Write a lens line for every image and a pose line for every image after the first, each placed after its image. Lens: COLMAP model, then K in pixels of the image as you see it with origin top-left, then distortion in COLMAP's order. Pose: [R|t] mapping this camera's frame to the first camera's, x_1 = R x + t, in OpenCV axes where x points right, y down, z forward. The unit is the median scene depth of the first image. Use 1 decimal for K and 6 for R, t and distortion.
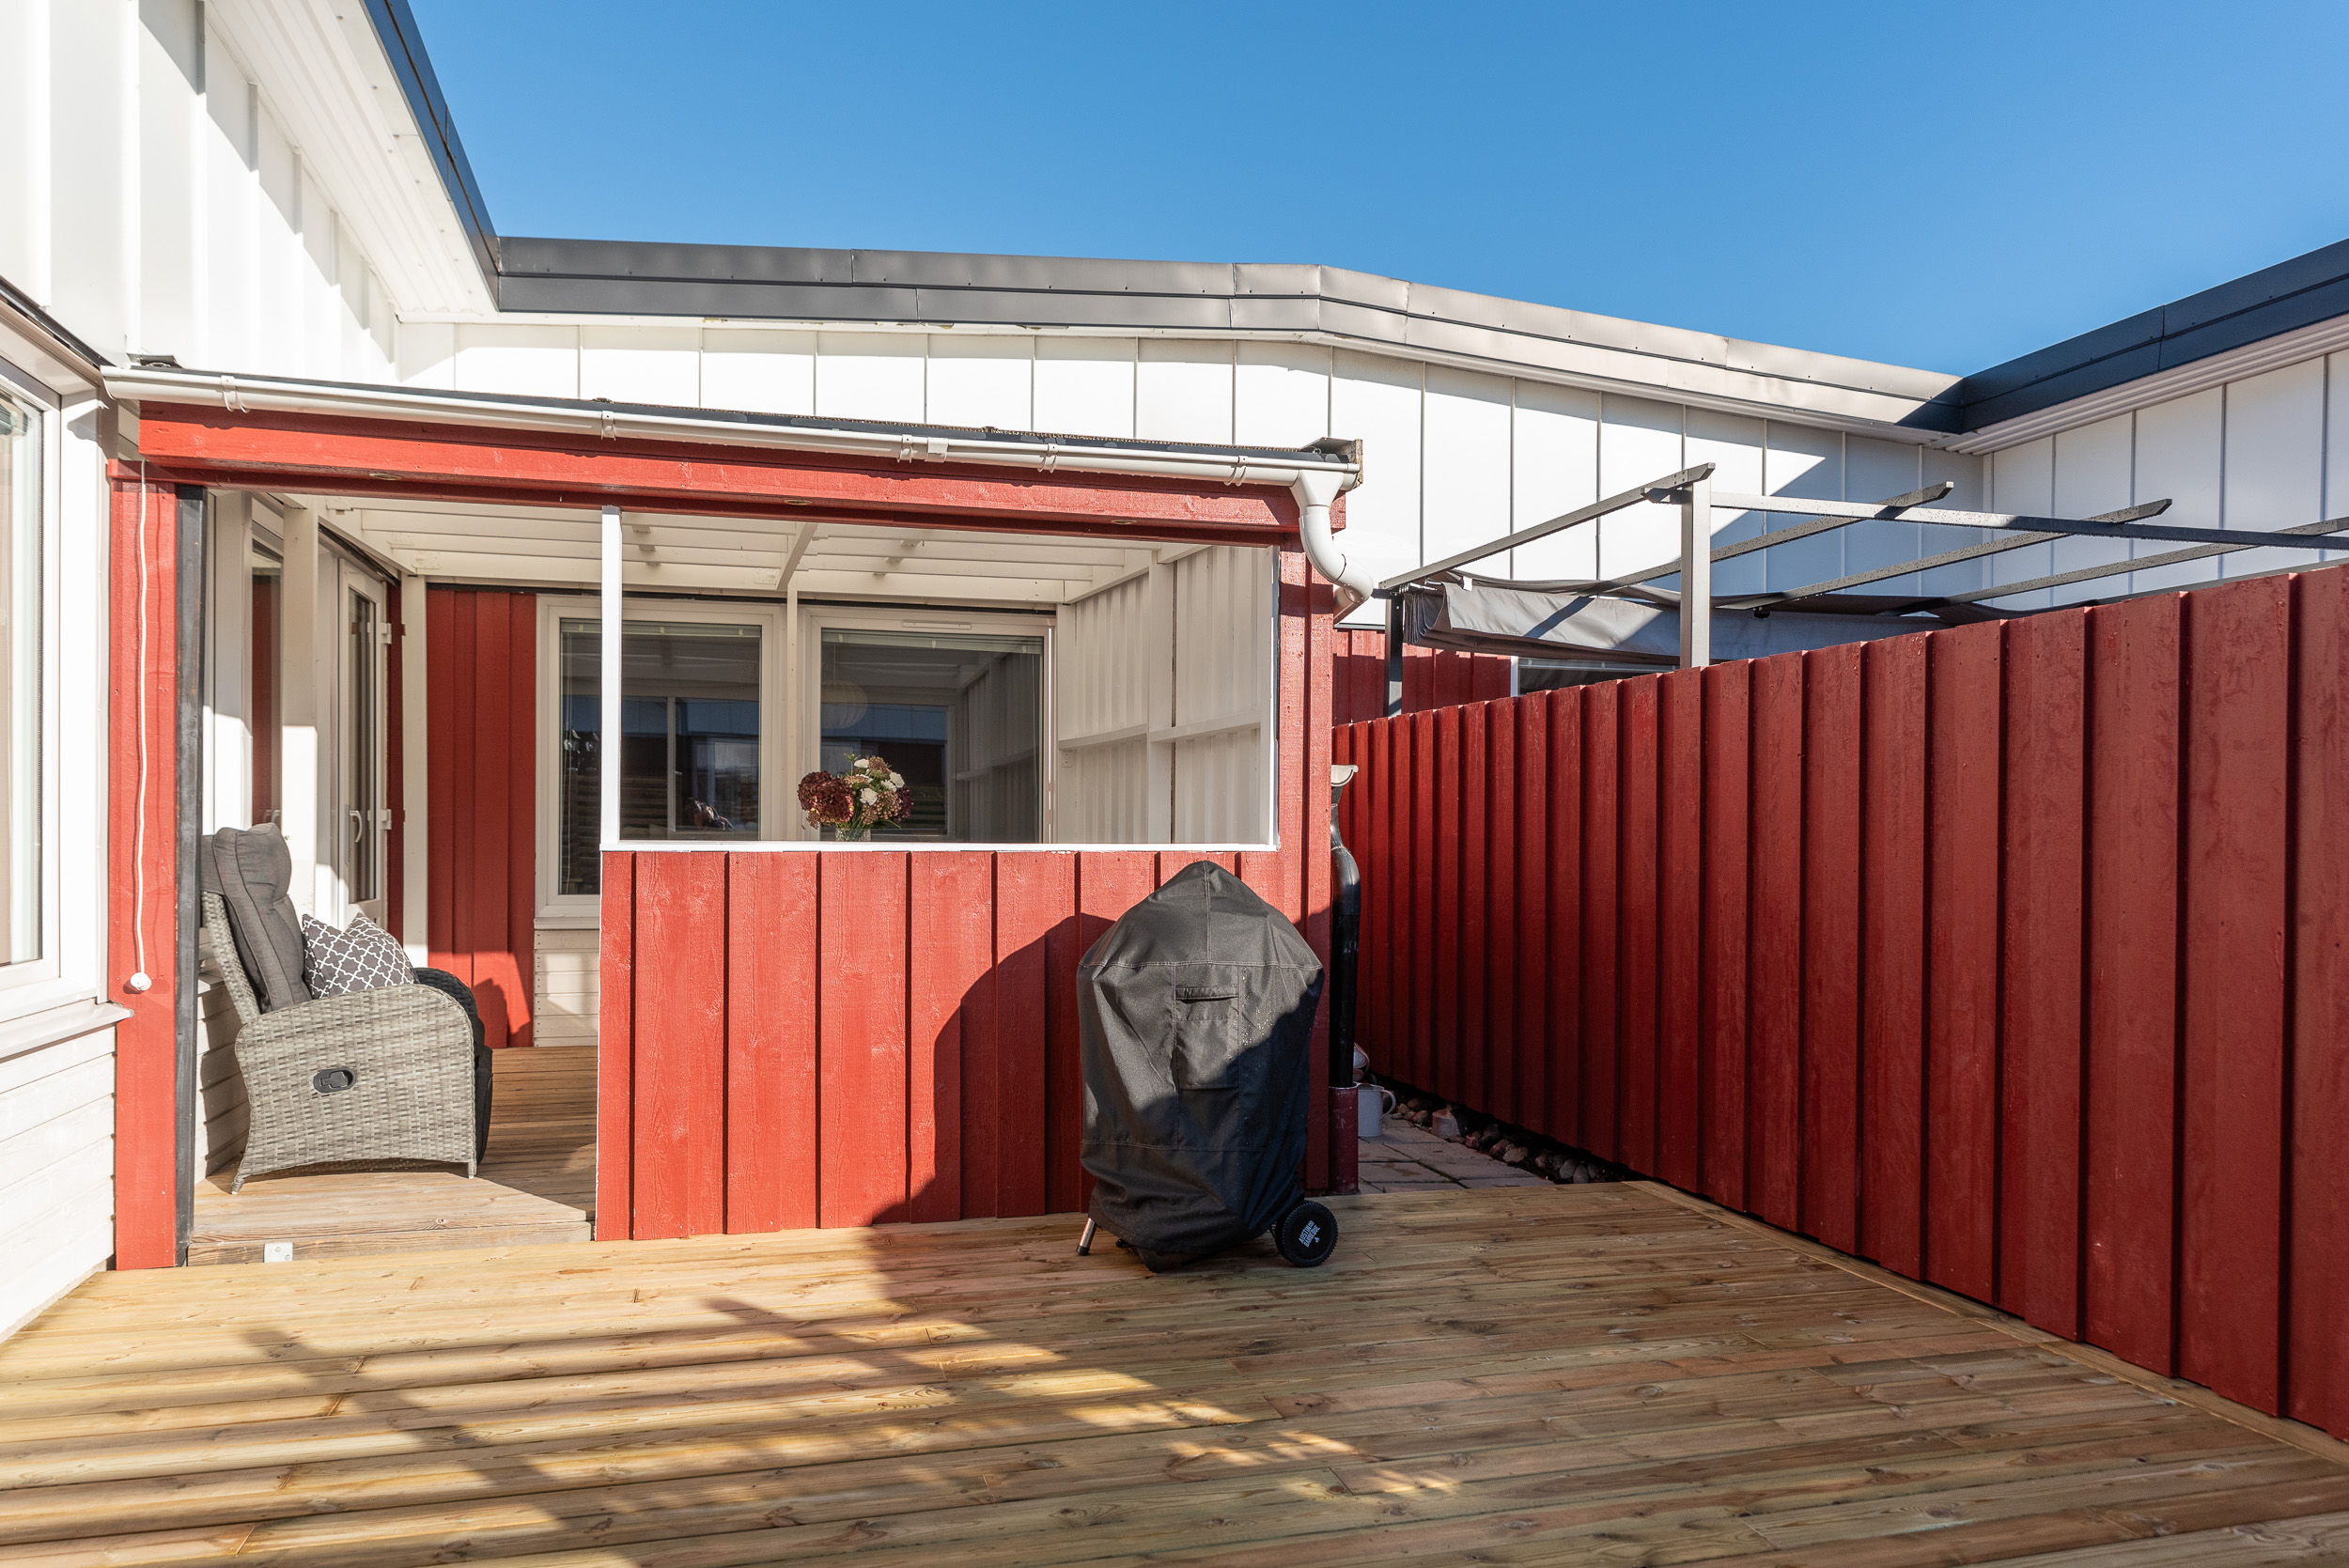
lens RADIAL K [[1634.1, 0, 1180.3], [0, 1634.1, 830.9], [0, 0, 1]] dist [-0.002963, -0.003447]
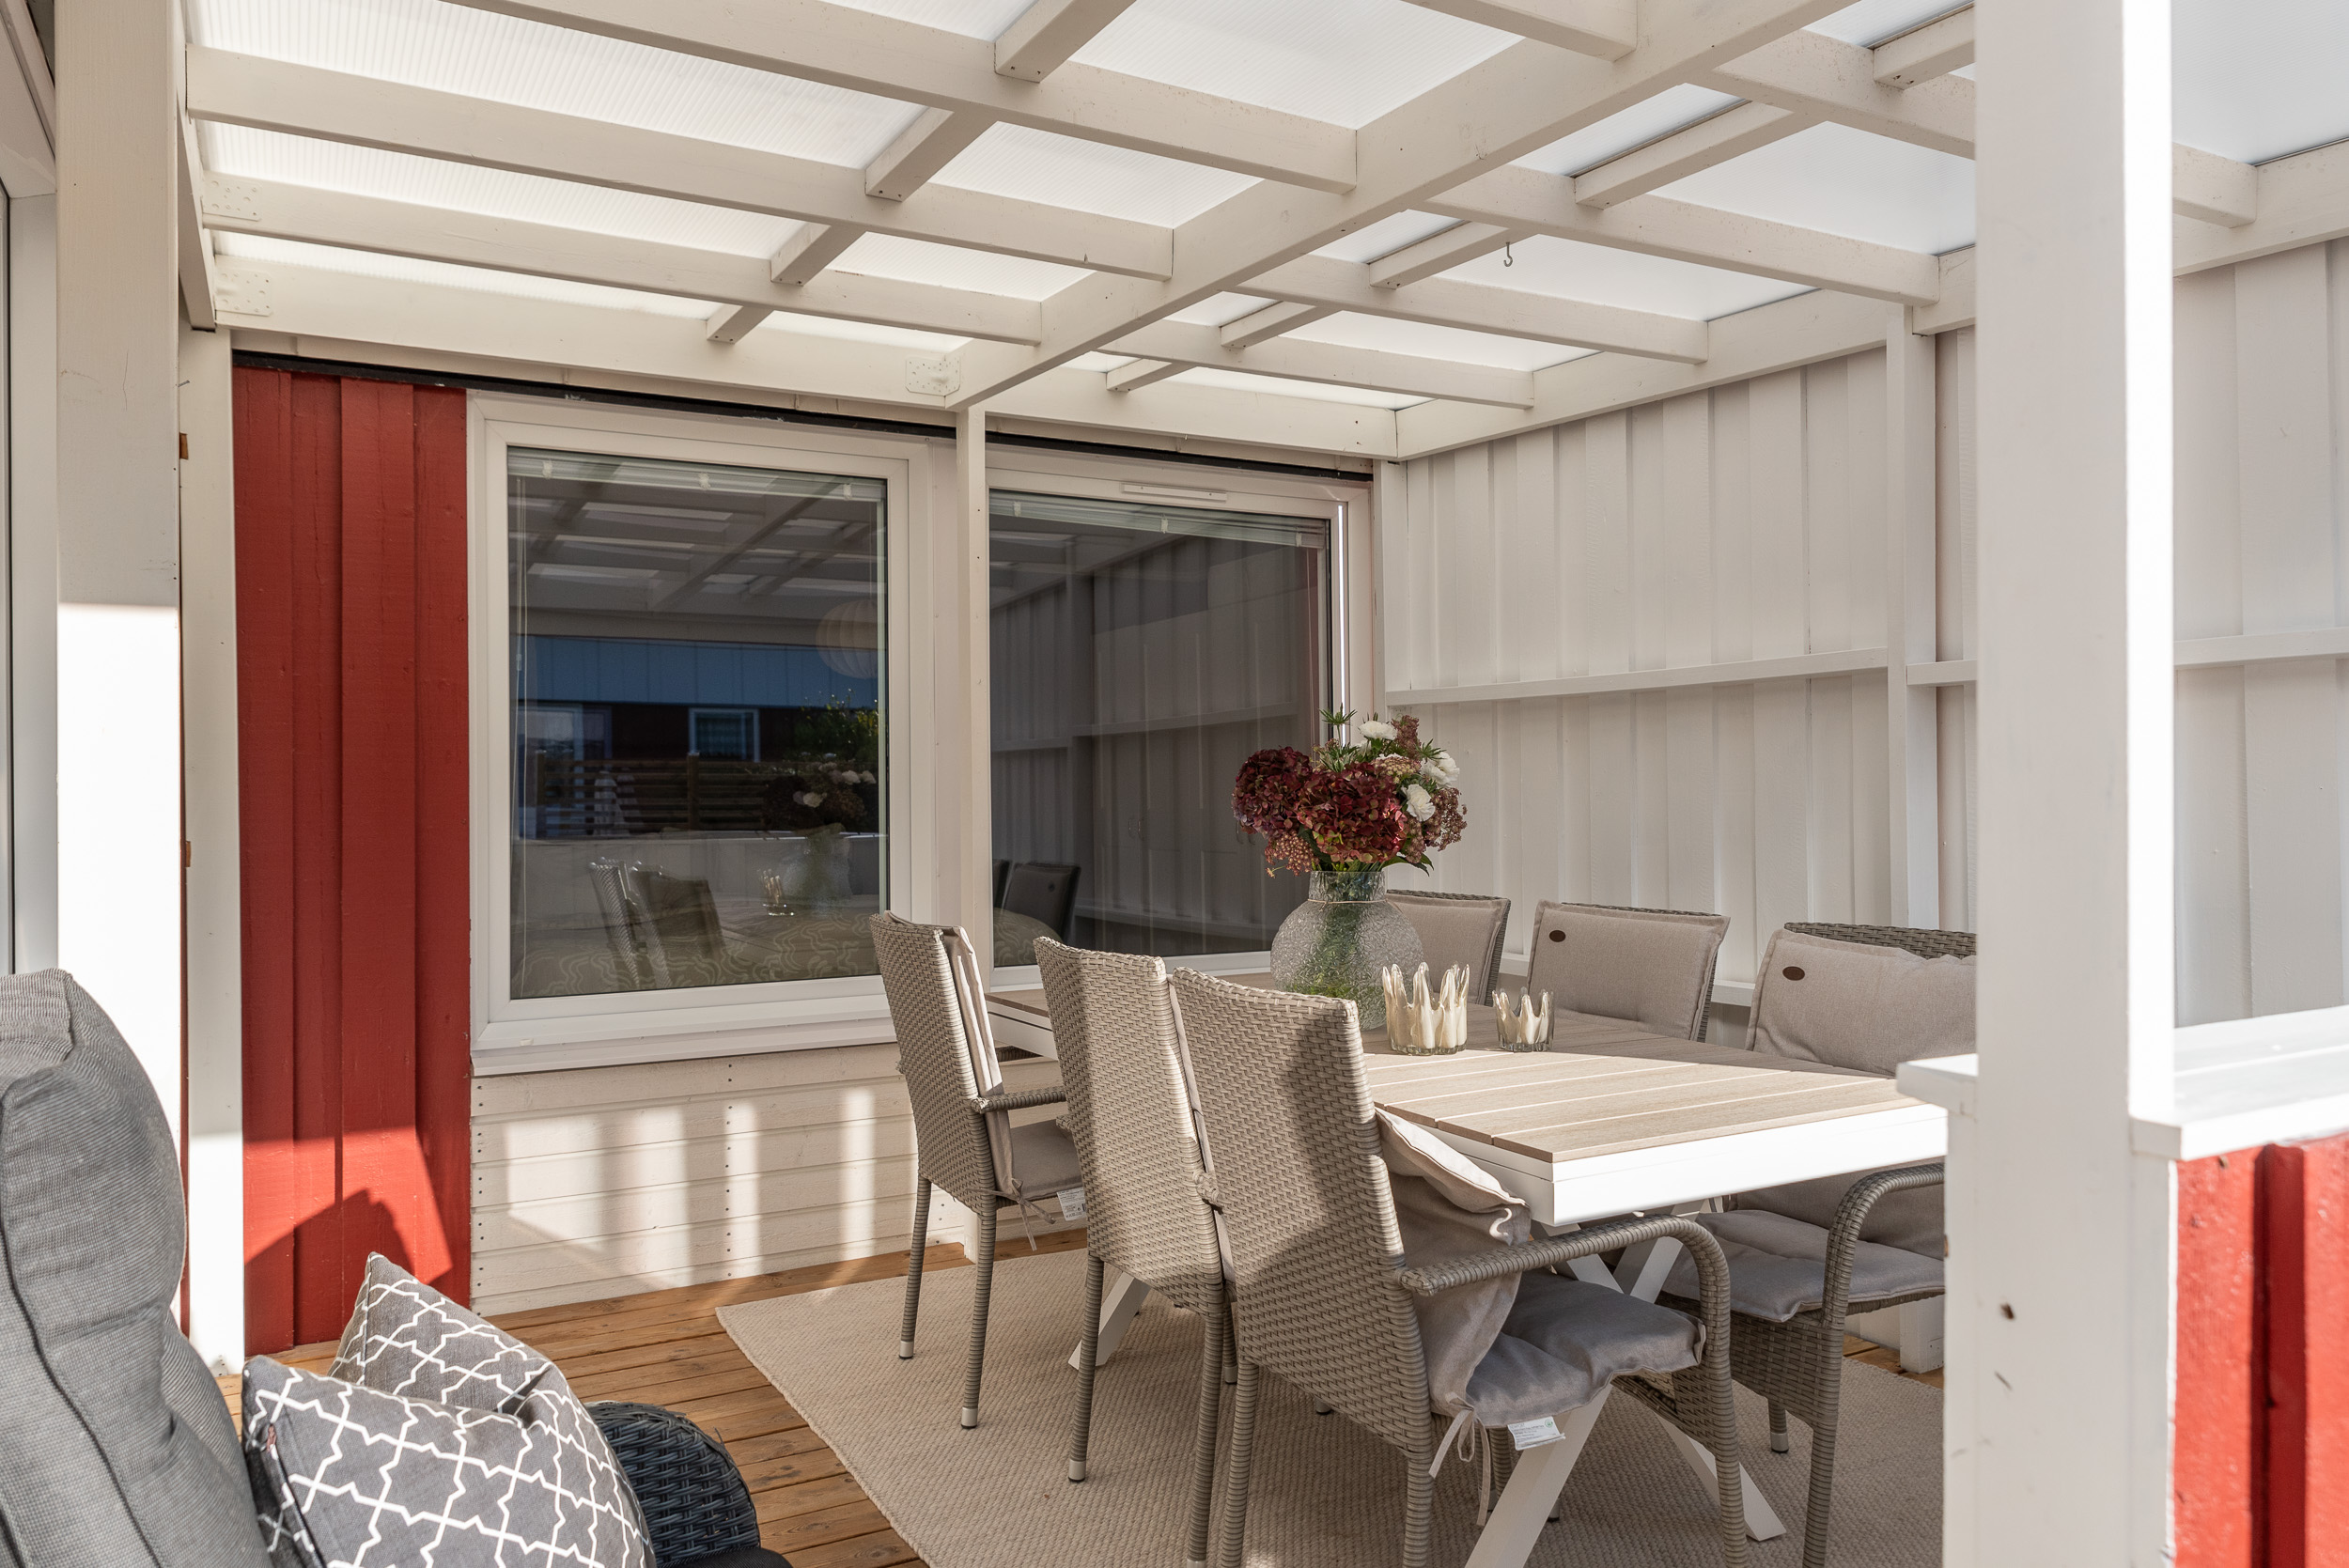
lens RADIAL K [[1615.5, 0, 1174.5], [0, 1615.5, 784.0], [0, 0, 1]] dist [0.002258, 0.001569]
pose [[0.973532, -0.014029, 0.228121, -0.313884], [0.015405, 0.999872, -0.004251, -0.023390], [-0.228032, 0.007653, 0.973624, 0.501339]]
